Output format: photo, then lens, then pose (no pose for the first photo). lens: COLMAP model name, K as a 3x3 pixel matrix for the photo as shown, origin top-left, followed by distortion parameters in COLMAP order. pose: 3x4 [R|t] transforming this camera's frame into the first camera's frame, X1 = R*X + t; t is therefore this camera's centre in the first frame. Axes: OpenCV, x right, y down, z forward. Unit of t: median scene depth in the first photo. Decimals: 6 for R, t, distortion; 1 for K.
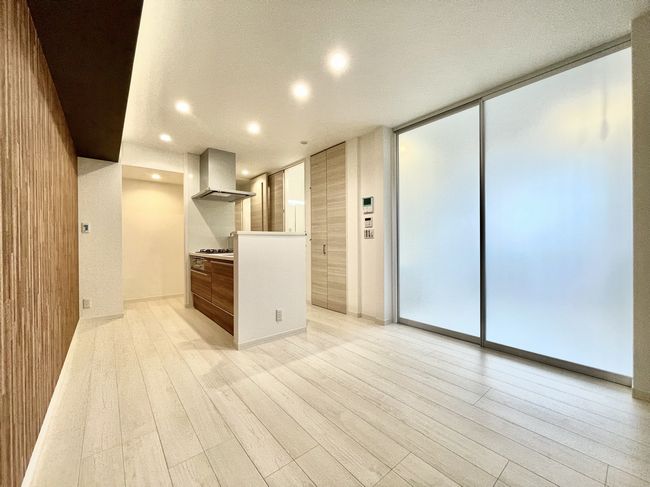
lens RADIAL K [[266.7, 0, 325.0], [0, 266.7, 243.5], [0, 0, 1]] dist [-0.000165, -0.000308]
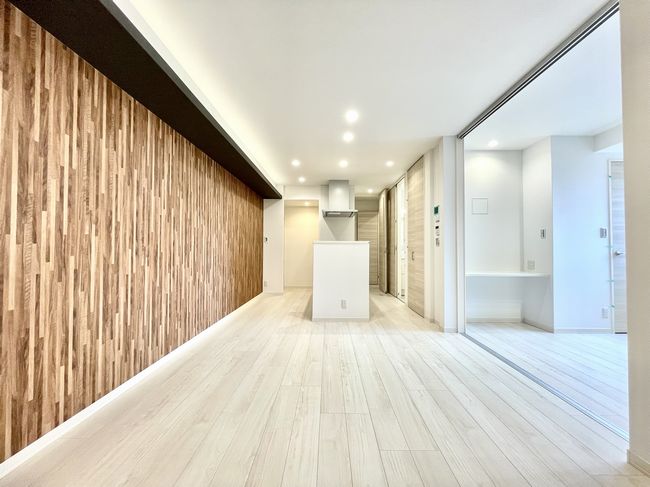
lens RADIAL K [[266.7, 0, 325.0], [0, 266.7, 243.5], [0, 0, 1]] dist [-0.000165, -0.000308]
pose [[0.762416, -0.003826, -0.647076, 0.459907], [-0.013131, 0.999685, -0.021382, -0.001017], [0.646954, 0.024798, 0.762126, -0.060592]]
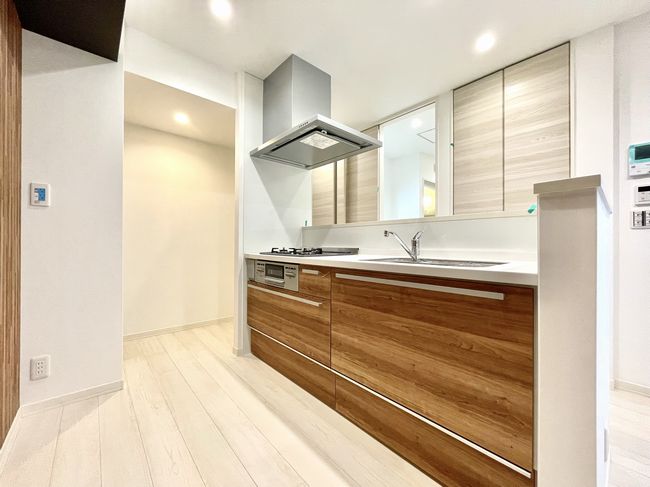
lens RADIAL K [[264.1, 0, 325.0], [0, 264.1, 243.5], [0, 0, 1]] dist [-0.004573, -0.000307]
pose [[0.999400, 0.011882, 0.032521, -0.403105], [-0.011674, 0.999910, -0.006587, 0.016837], [-0.032596, 0.006203, 0.999449, 0.504925]]
